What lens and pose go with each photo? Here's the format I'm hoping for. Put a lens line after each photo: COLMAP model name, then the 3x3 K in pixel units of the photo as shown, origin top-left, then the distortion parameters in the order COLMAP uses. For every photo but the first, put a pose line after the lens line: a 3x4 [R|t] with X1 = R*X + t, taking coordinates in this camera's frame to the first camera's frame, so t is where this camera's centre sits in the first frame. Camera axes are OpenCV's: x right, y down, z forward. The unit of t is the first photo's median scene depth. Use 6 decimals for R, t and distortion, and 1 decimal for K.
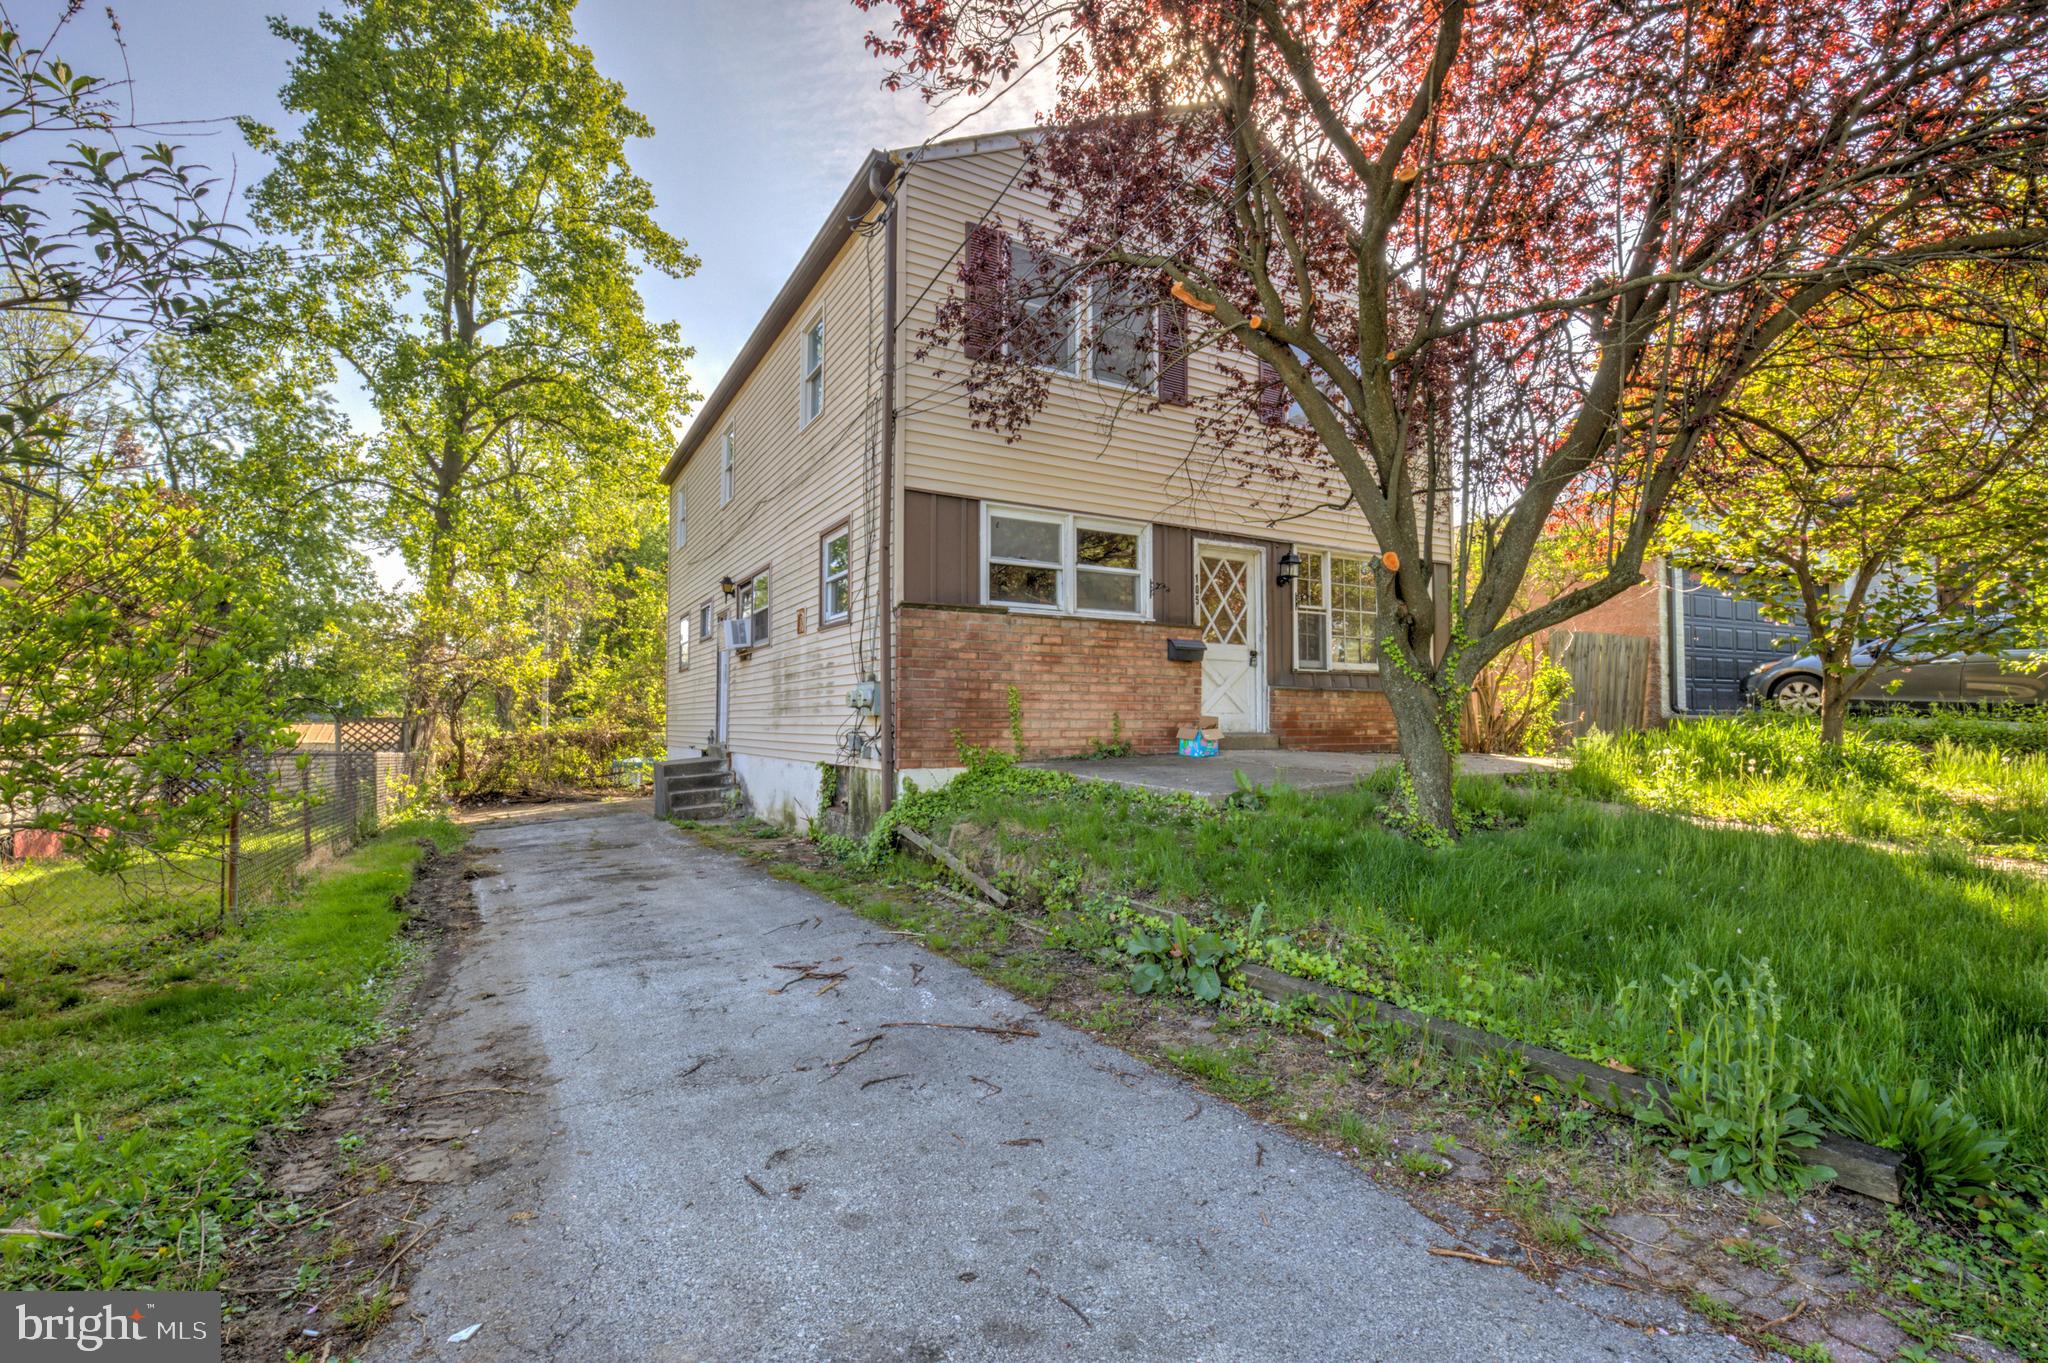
lens RADIAL K [[926.9, 0, 1027.0], [0, 926.9, 687.7], [0, 0, 1]] dist [-0.000527, 0.000449]
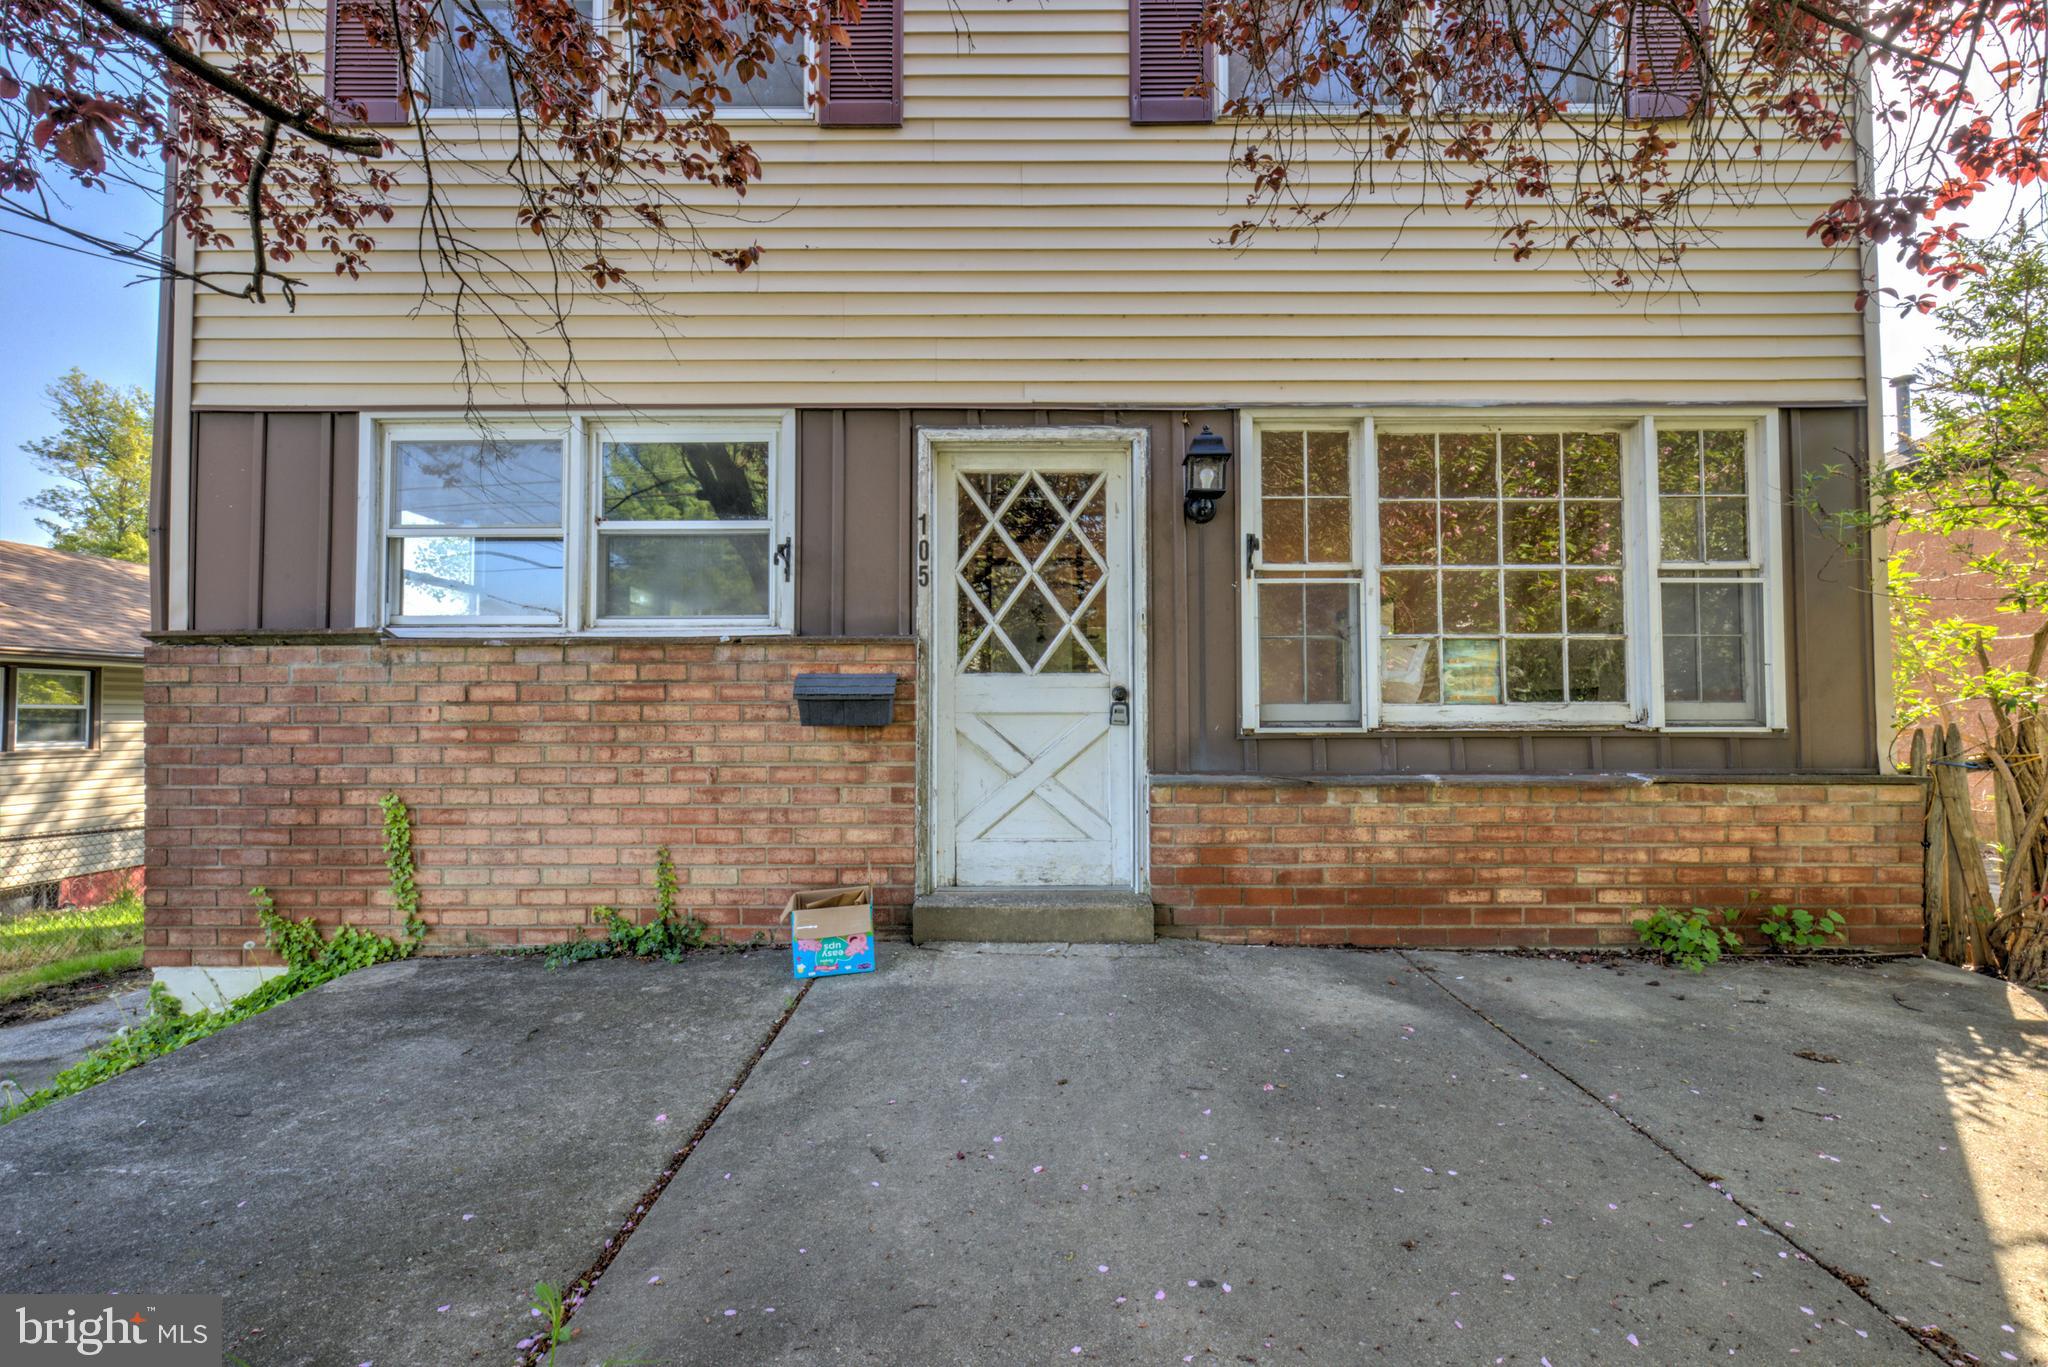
lens RADIAL K [[926.9, 0, 1027.0], [0, 926.9, 689.7], [0, 0, 1]] dist [-0.000527, 0.000449]
pose [[0.866111, -0.016494, -0.499579, 0.415344], [0.023870, 0.999680, 0.008377, -0.043337], [0.499281, -0.019181, 0.866228, 0.628054]]
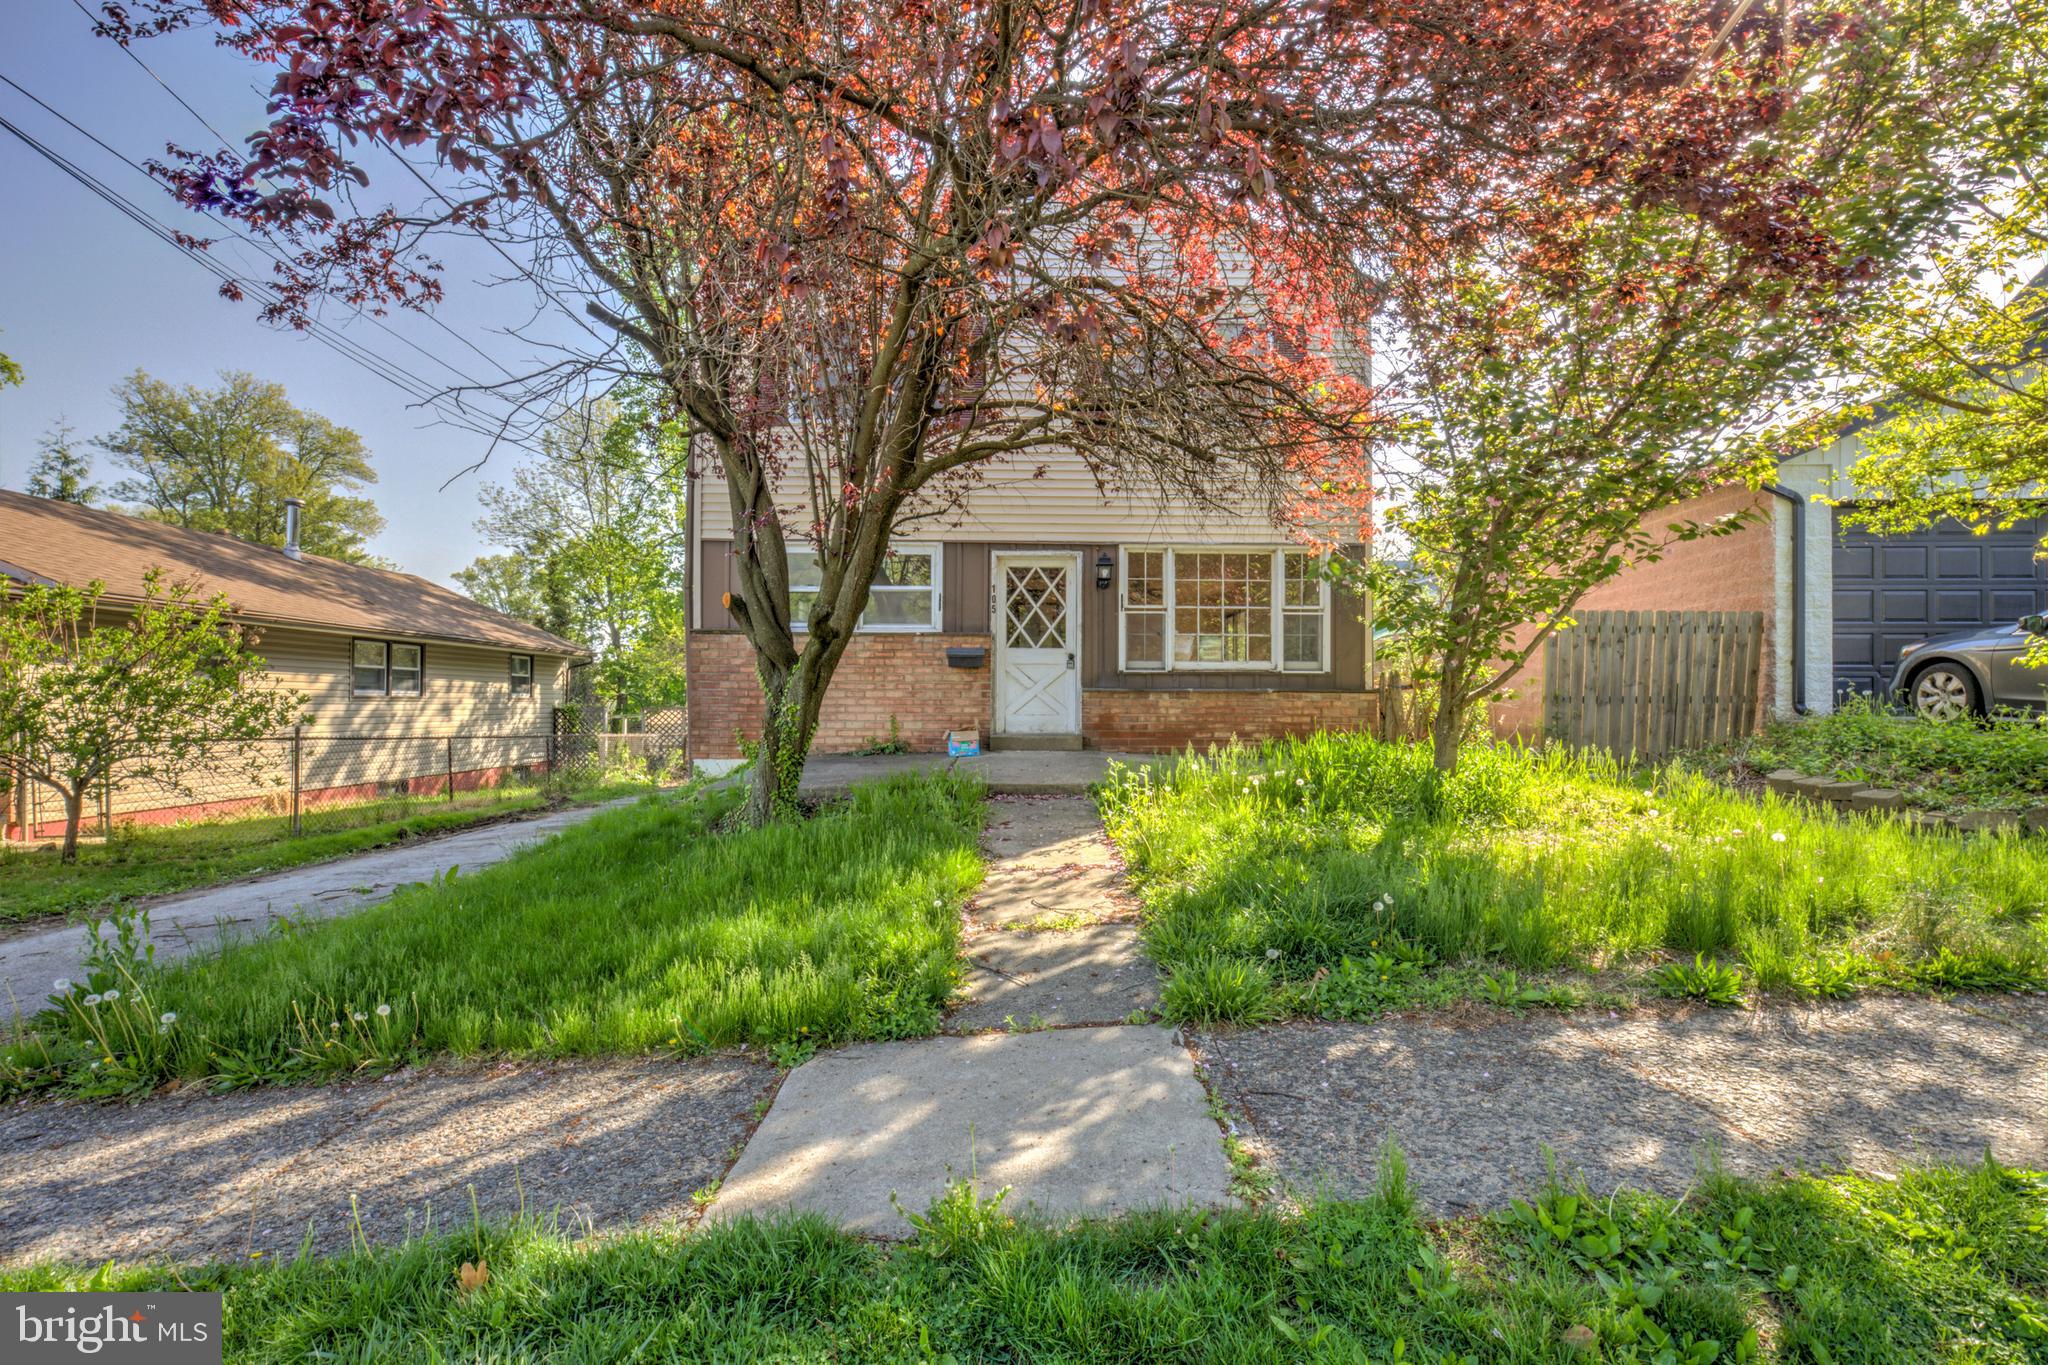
lens RADIAL K [[926.9, 0, 1027.0], [0, 926.9, 688.7], [0, 0, 1]] dist [-0.000527, 0.000449]
pose [[0.872897, -0.003320, -0.487893, 0.706812], [0.016226, 0.999621, 0.022229, -0.024953], [0.487634, -0.027320, 0.872620, 0.078409]]
